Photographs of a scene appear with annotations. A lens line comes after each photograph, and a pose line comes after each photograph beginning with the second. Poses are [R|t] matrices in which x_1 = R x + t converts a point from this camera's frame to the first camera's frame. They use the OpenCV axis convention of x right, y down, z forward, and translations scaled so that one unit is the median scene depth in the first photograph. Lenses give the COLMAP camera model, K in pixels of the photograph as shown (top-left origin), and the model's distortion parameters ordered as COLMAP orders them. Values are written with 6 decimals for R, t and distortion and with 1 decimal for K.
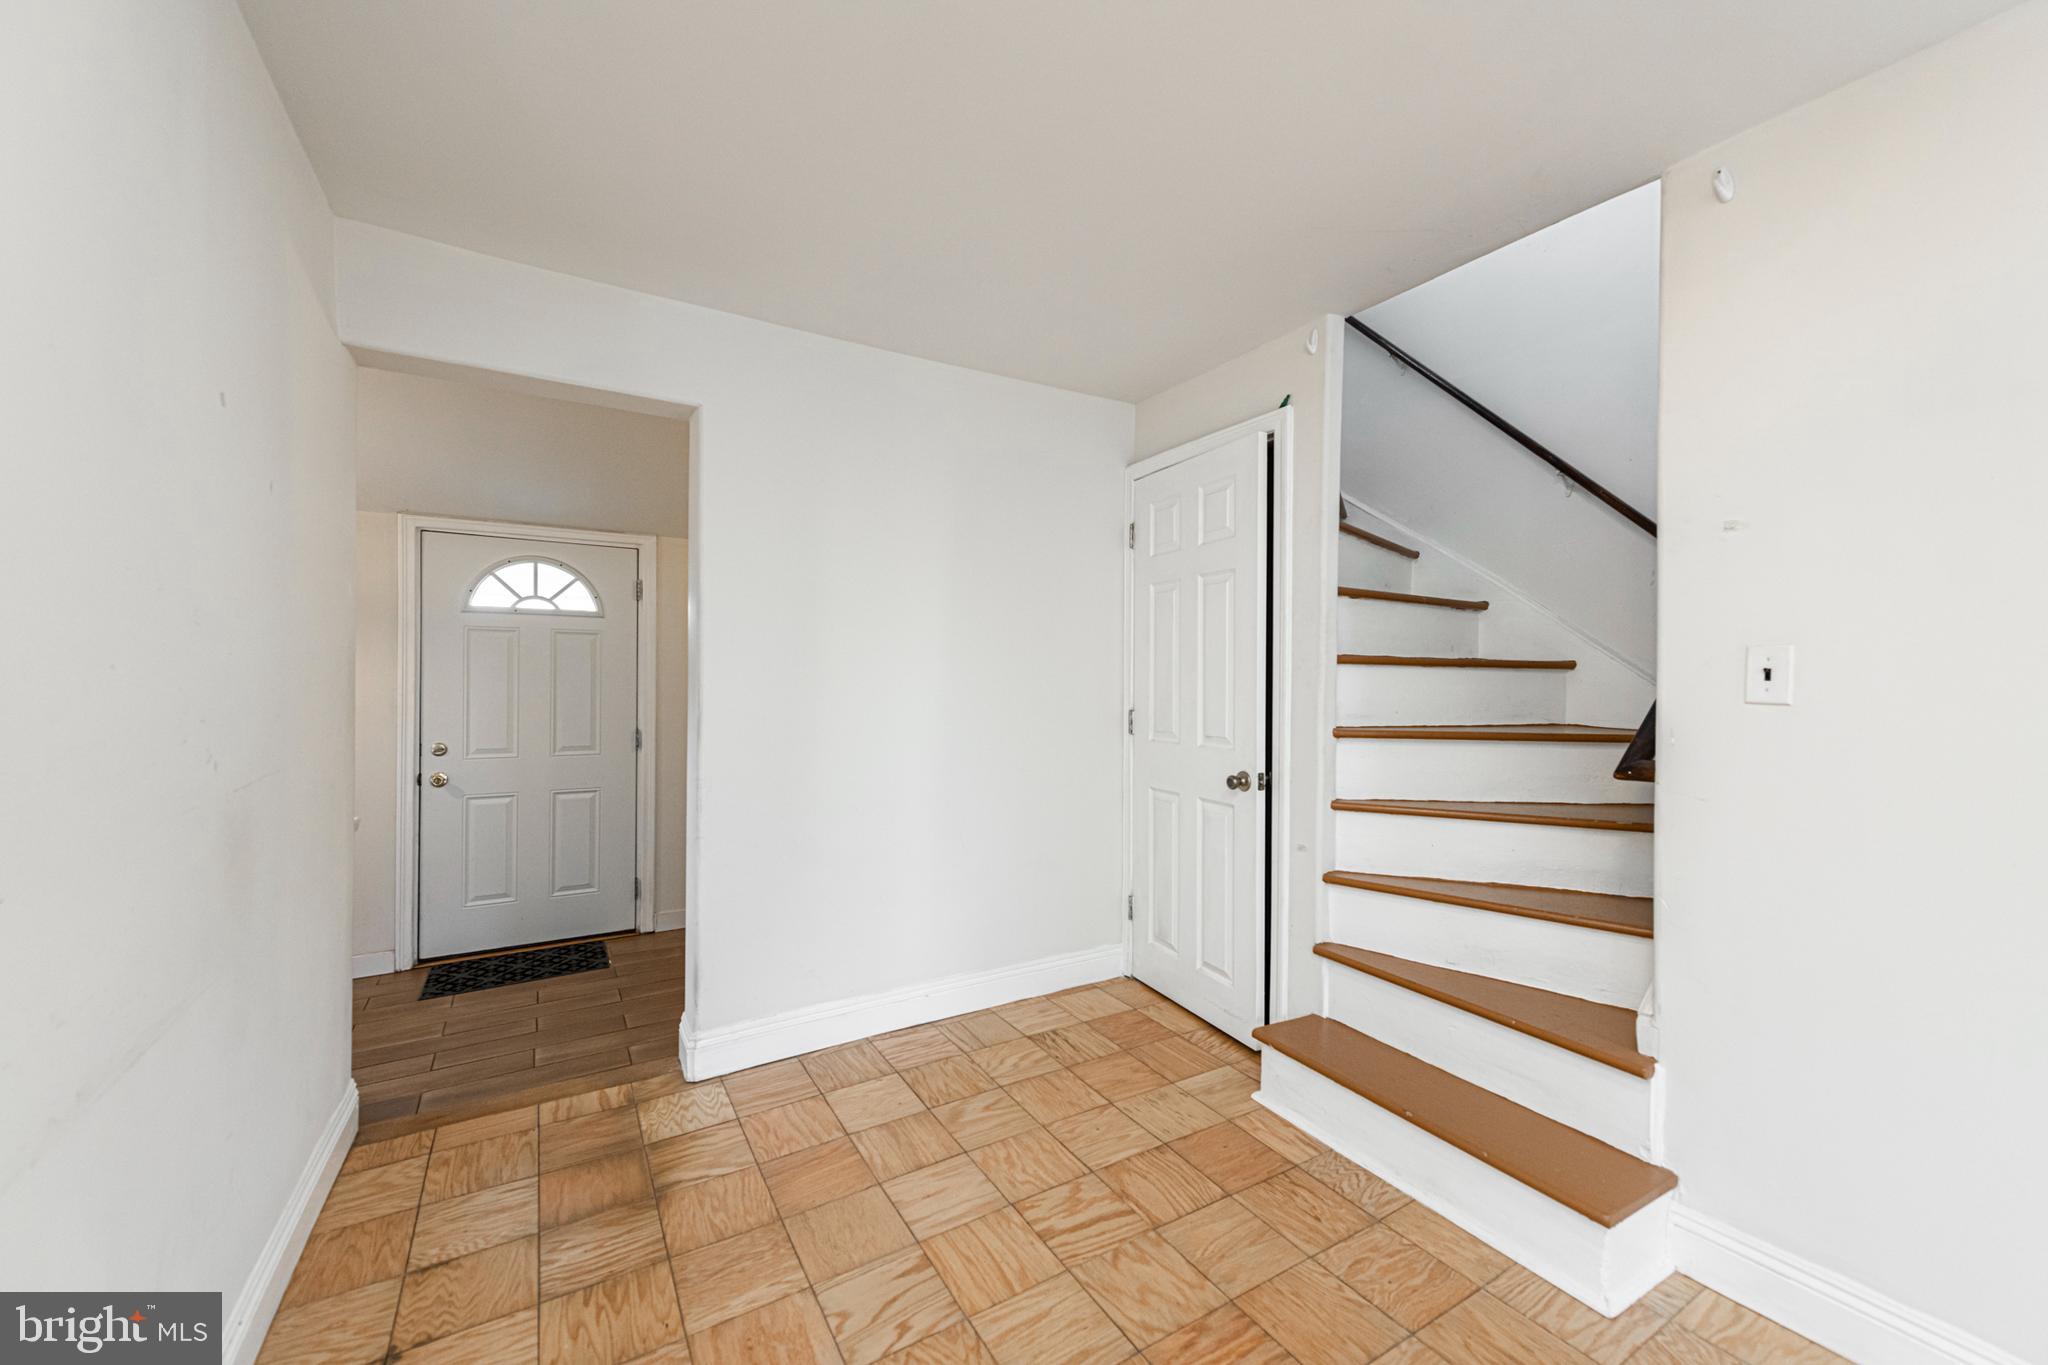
lens RADIAL K [[801.9, 0, 1029.8], [0, 801.9, 685.3], [0, 0, 1]] dist [0.014385, -0.005299]
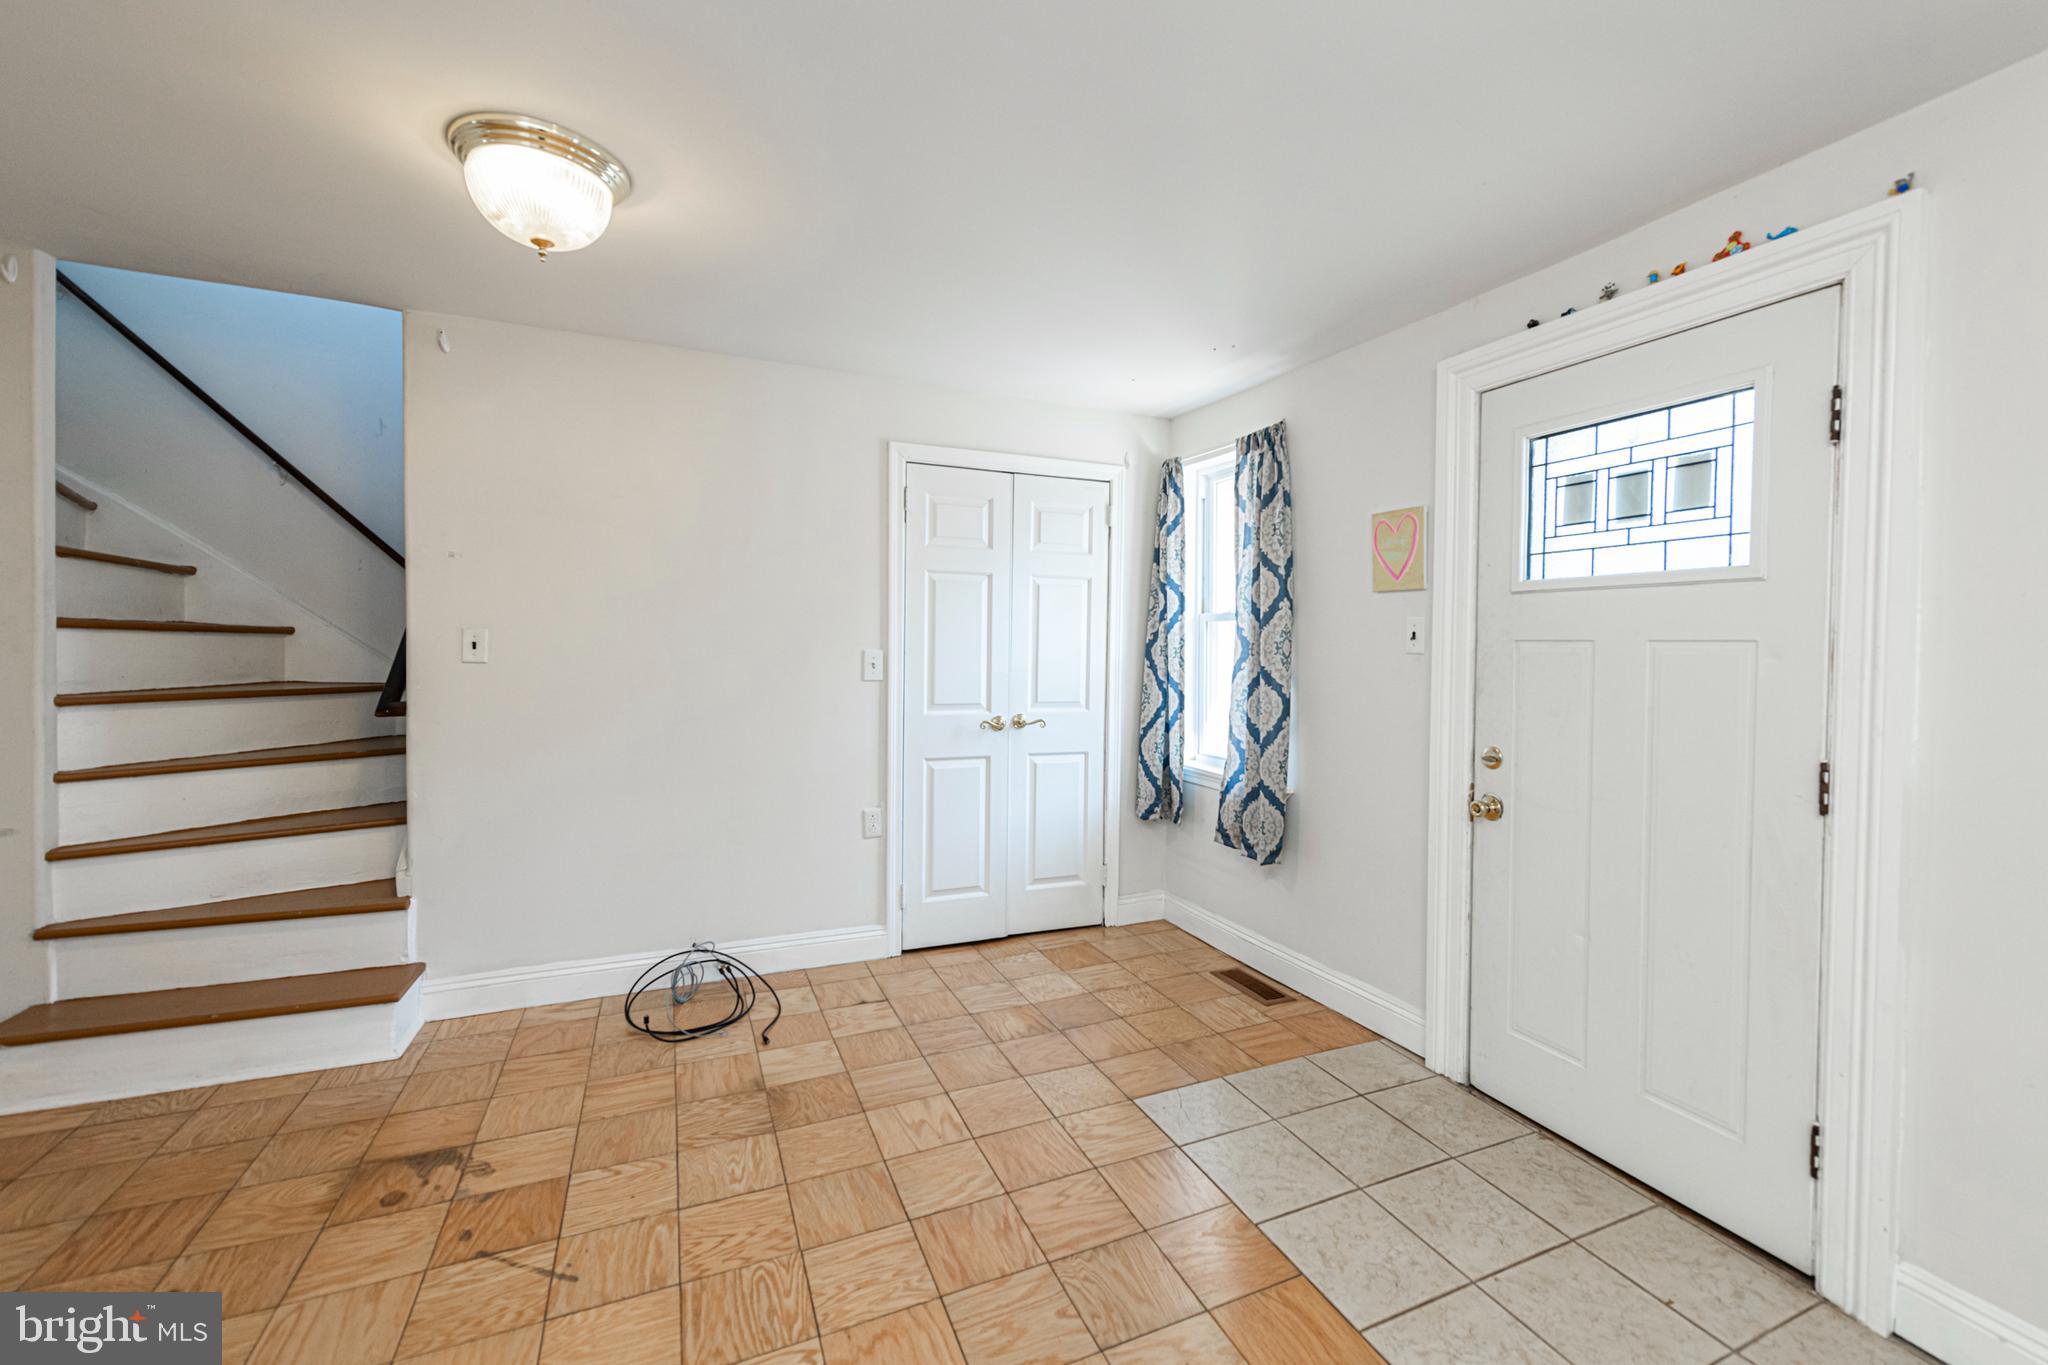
lens RADIAL K [[840.7, 0, 1042.7], [0, 840.7, 664.6], [0, 0, 1]] dist [0.017245, -0.006792]
pose [[0.128722, -0.026952, 0.991314, -0.461052], [-0.008036, 0.999569, 0.028220, -0.021692], [-0.991648, -0.011599, 0.128450, -0.275940]]
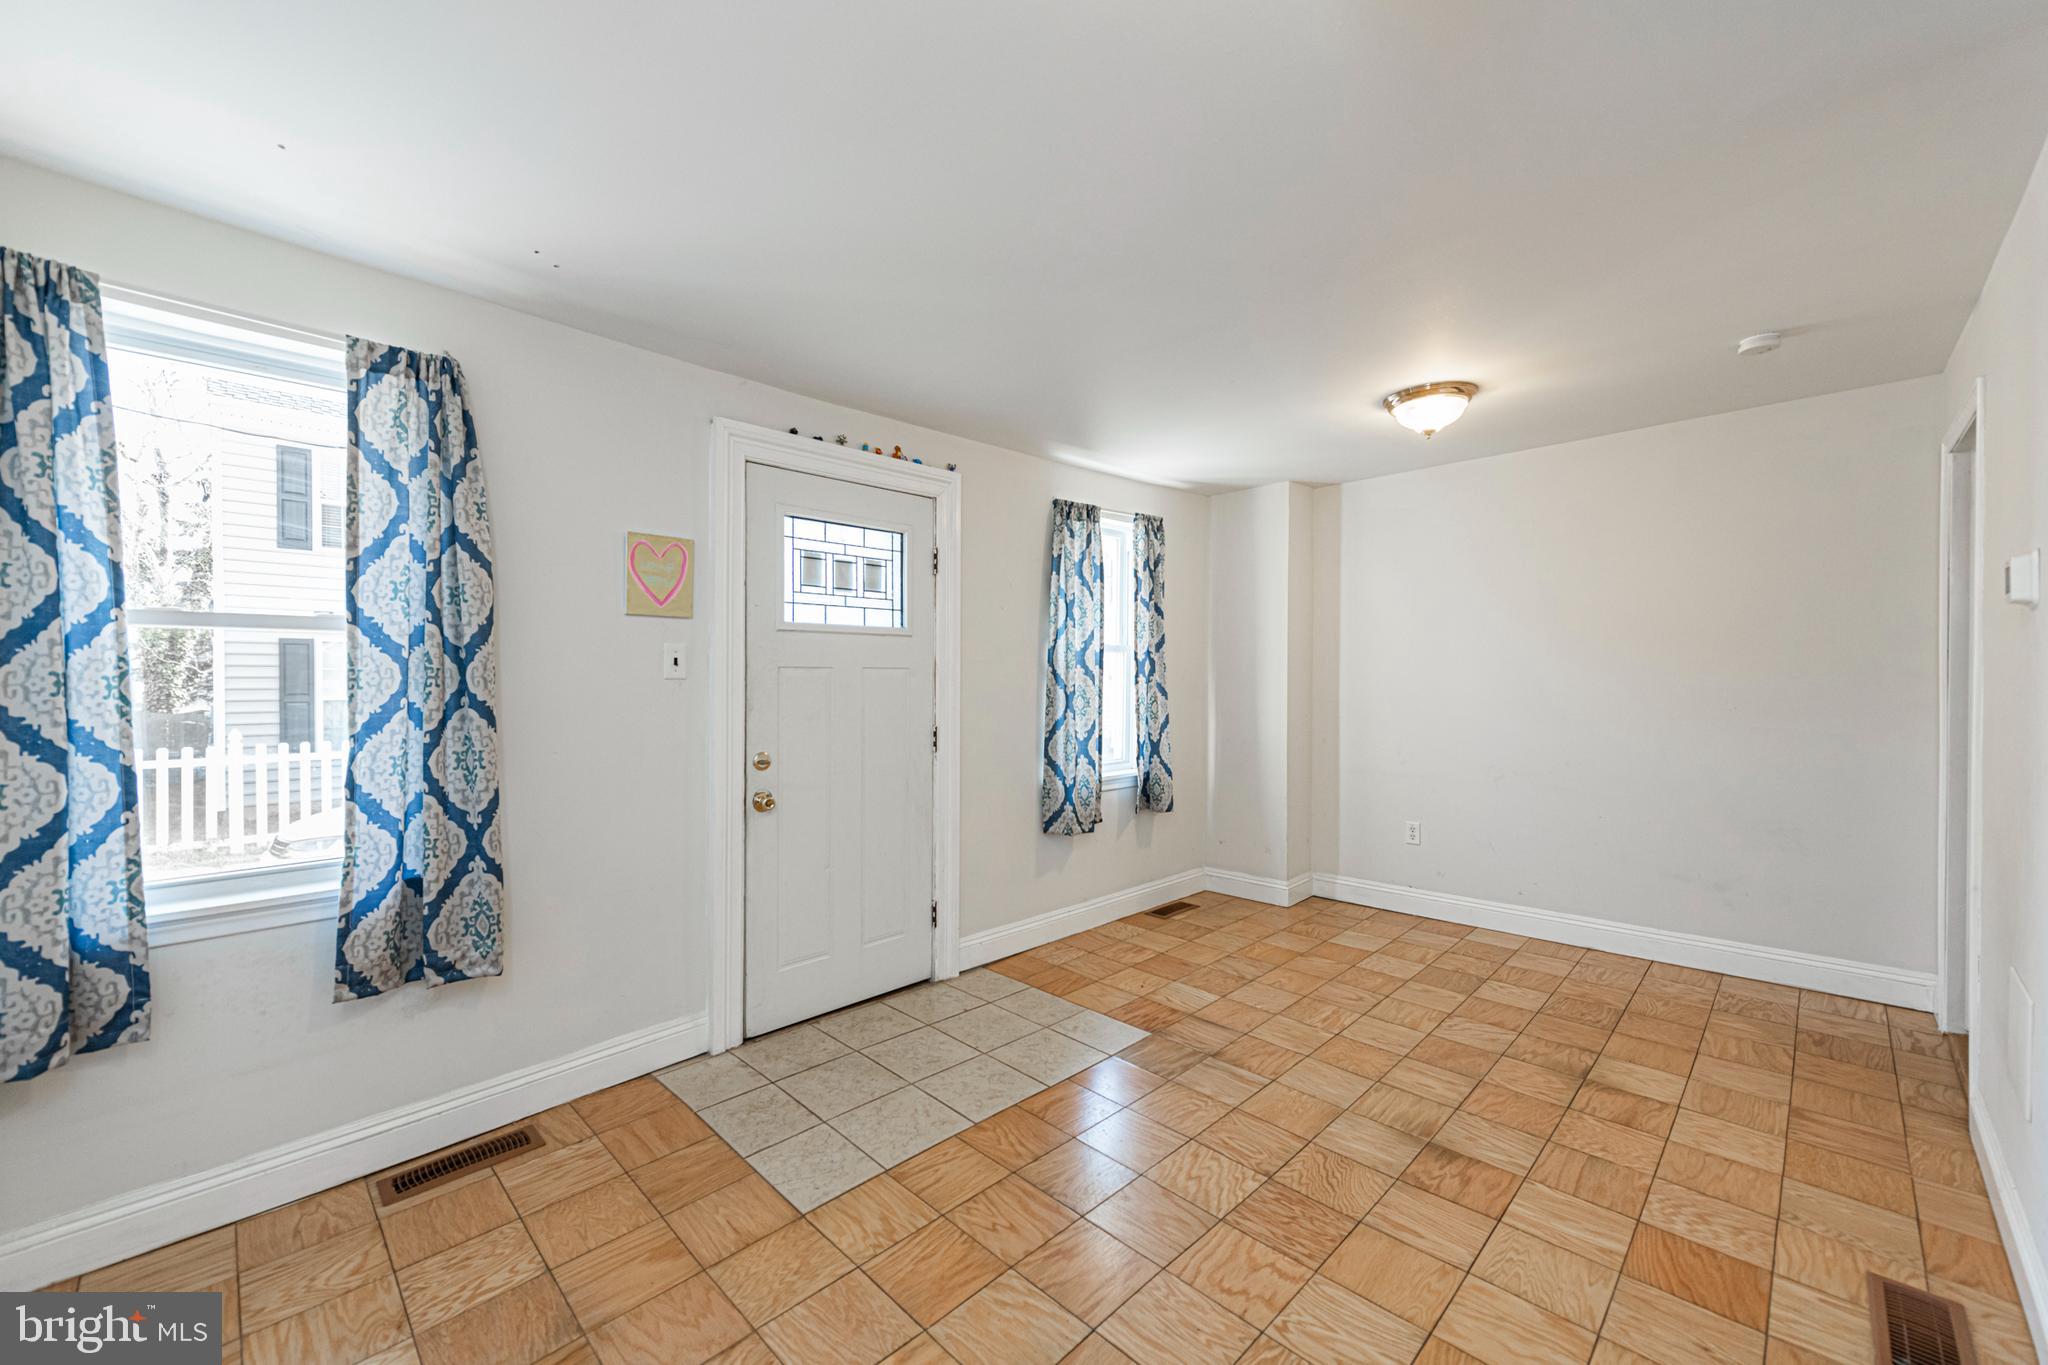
lens RADIAL K [[801.9, 0, 1029.8], [0, 801.9, 685.3], [0, 0, 1]] dist [0.014385, -0.005299]
pose [[-0.970786, -0.001475, -0.239940, 0.468503], [-0.004701, 0.999906, 0.012873, -0.016580], [0.239899, 0.013625, -0.970702, 0.535997]]
